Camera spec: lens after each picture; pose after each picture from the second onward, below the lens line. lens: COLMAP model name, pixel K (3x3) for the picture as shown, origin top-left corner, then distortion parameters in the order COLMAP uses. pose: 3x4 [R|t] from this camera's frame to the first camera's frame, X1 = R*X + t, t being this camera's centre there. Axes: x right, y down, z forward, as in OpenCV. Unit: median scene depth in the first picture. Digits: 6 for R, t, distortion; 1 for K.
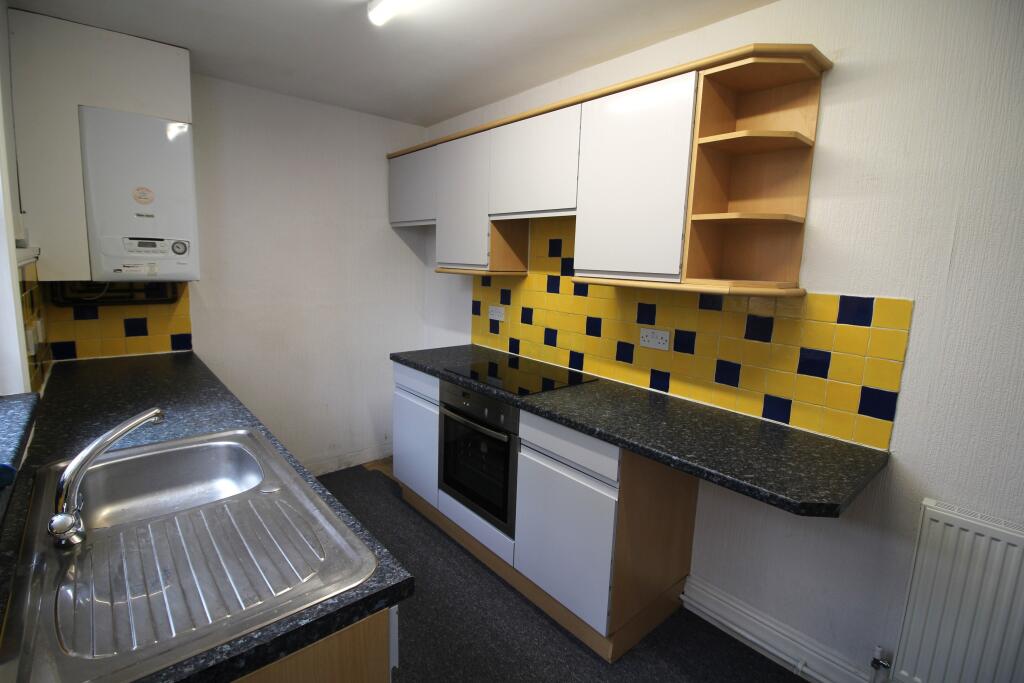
lens RADIAL K [[470.5, 0, 508.8], [0, 470.5, 321.3], [0, 0, 1]] dist [-0.000137, -0.013187]
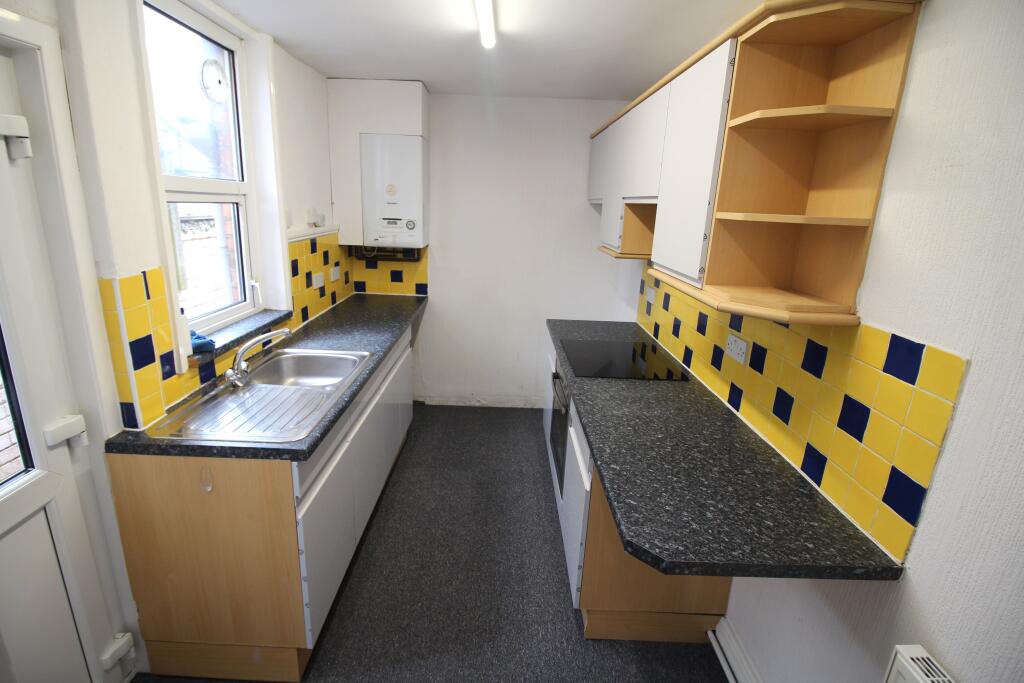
lens RADIAL K [[472.5, 0, 508.1], [0, 472.5, 319.6], [0, 0, 1]] dist [0.000727, -0.013218]
pose [[0.760463, 0.152151, -0.631305, 0.566912], [-0.098540, 0.987944, 0.119404, -0.082368], [0.641861, -0.028593, 0.766288, 0.074704]]
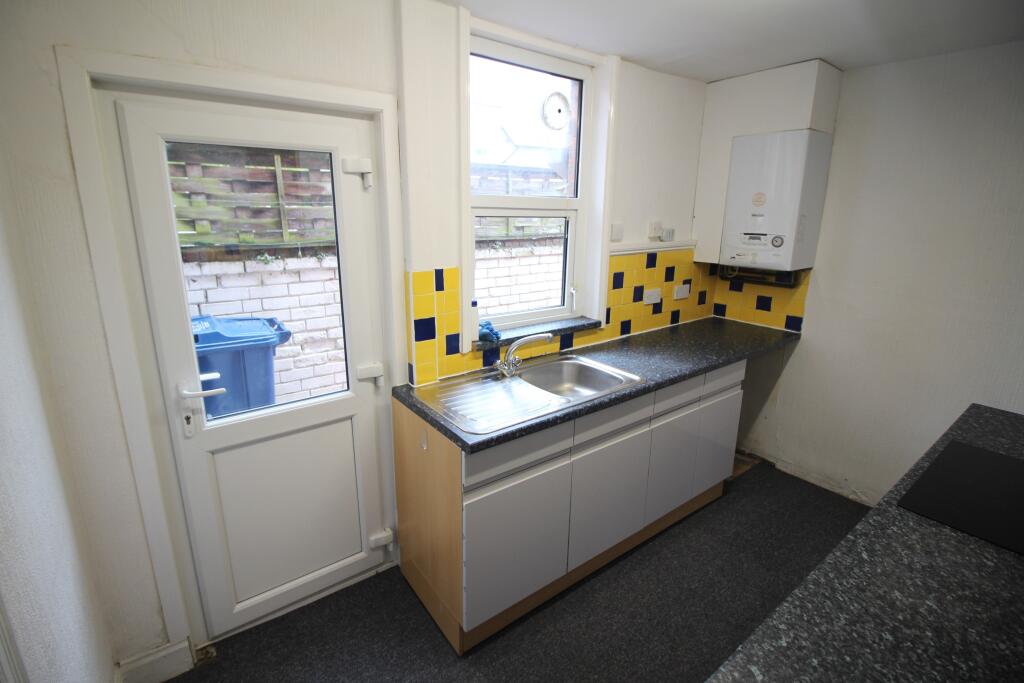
lens RADIAL K [[472.5, 0, 508.1], [0, 472.5, 319.6], [0, 0, 1]] dist [0.000727, -0.013218]
pose [[-0.075872, 0.190643, -0.978723, 0.611297], [-0.139083, 0.969933, 0.199712, -0.125751], [0.987370, 0.151276, -0.047076, 0.486450]]
